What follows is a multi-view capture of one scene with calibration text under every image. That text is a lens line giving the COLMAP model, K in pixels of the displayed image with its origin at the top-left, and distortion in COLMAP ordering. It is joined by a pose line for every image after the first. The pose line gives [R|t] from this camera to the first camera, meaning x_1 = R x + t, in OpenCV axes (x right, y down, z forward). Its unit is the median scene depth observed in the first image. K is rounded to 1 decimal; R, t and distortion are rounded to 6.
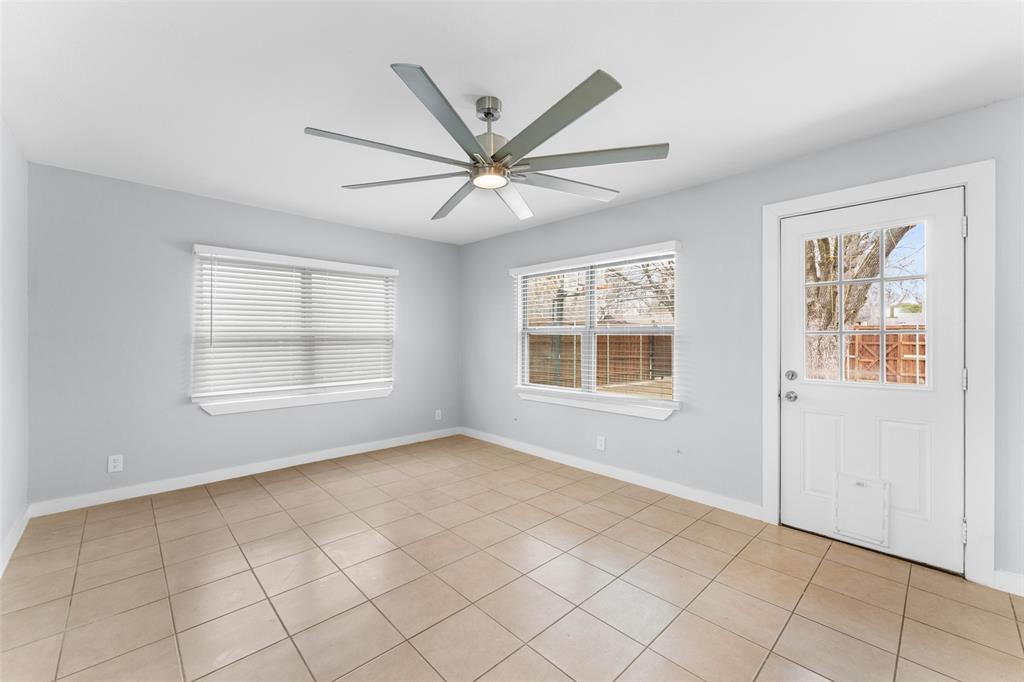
lens RADIAL K [[407.4, 0, 503.7], [0, 407.4, 339.8], [0, 0, 1]] dist [-0.000693, 0.000135]
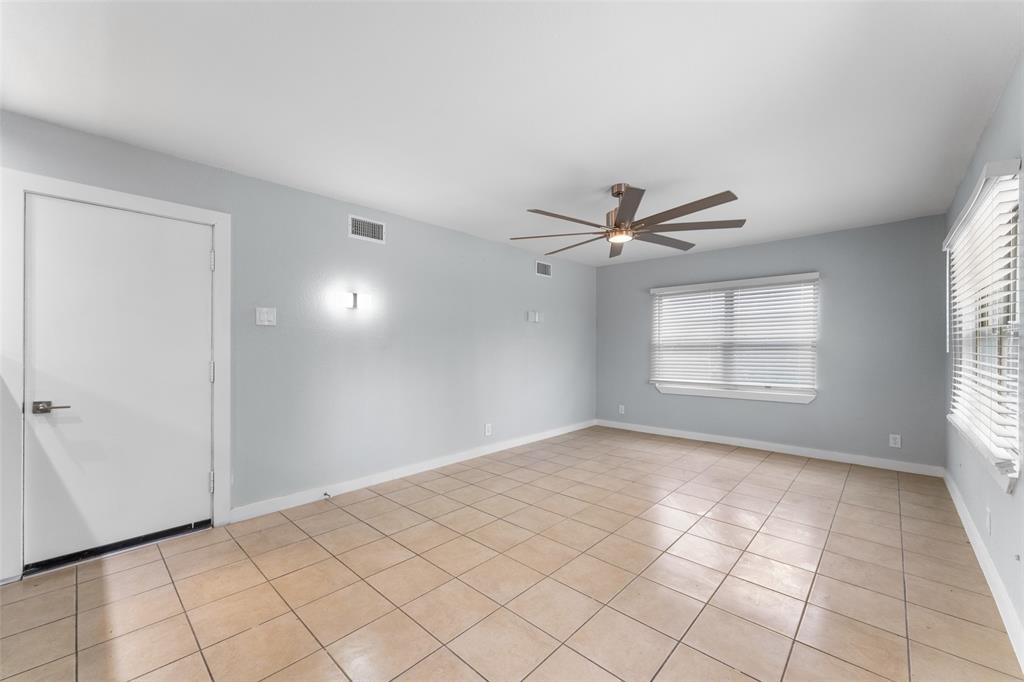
lens RADIAL K [[407.4, 0, 513.0], [0, 407.4, 343.2], [0, 0, 1]] dist [-0.000693, 0.000135]
pose [[0.080917, -0.007642, -0.996692, 0.713038], [0.000606, 0.999971, -0.007618, 0.000742], [0.996721, 0.000013, 0.080919, 0.247147]]
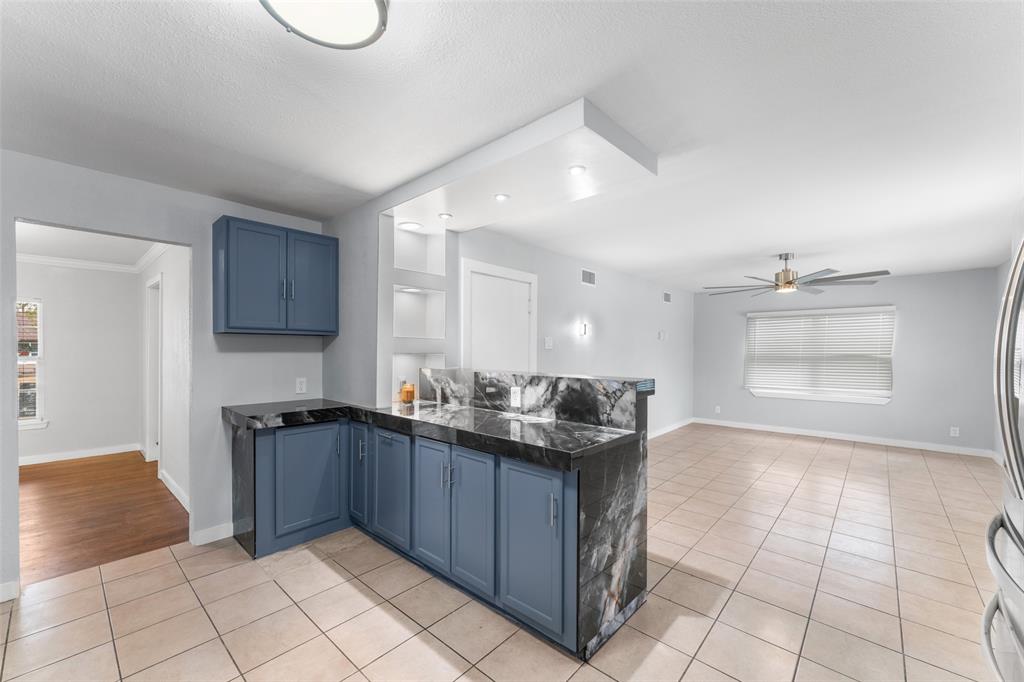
lens RADIAL K [[407.4, 0, 512.6], [0, 407.4, 350.3], [0, 0, 1]] dist [-0.000693, 0.000135]
pose [[0.097500, 0.004271, -0.995226, 1.002210], [-0.004528, 0.999982, 0.003848, -0.038633], [0.995225, 0.004131, 0.097517, -0.343071]]
